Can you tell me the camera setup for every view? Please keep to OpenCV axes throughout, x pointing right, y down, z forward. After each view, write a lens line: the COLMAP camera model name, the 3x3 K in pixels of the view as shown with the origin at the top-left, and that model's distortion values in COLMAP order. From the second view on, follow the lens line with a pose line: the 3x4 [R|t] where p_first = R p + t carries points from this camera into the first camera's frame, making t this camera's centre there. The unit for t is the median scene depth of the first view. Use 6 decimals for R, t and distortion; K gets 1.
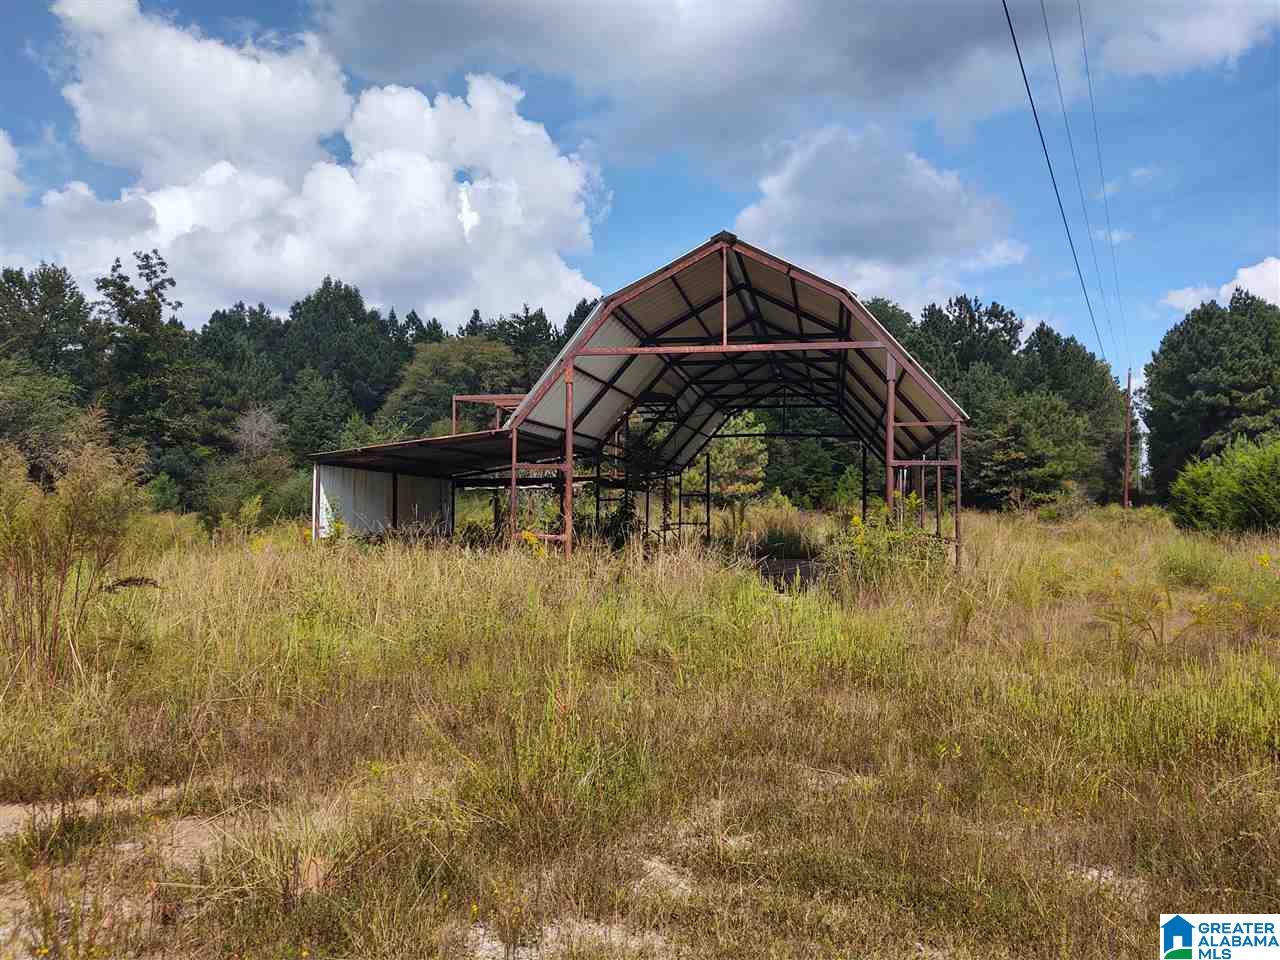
lens RADIAL K [[1002.6, 0, 635.3], [0, 1002.6, 475.5], [0, 0, 1]] dist [0.009525, 0.009193]
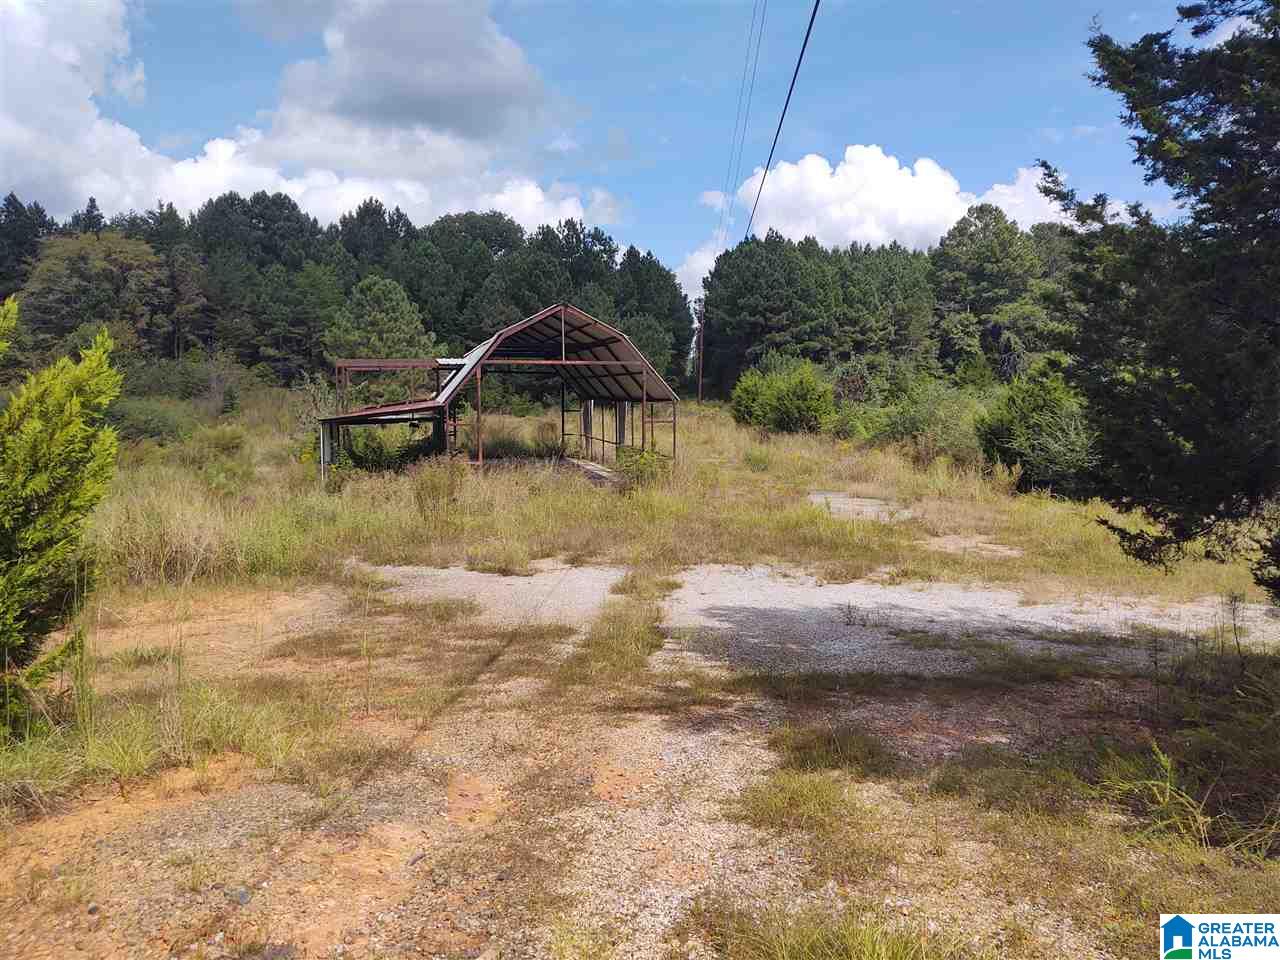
lens RADIAL K [[1002.6, 0, 641.6], [0, 1002.6, 481.4], [0, 0, 1]] dist [0.009525, 0.009193]
pose [[0.911508, -0.045072, 0.408804, -0.100990], [-0.007708, 0.991930, 0.126550, -0.025824], [-0.411209, -0.118502, 0.903805, -0.145510]]
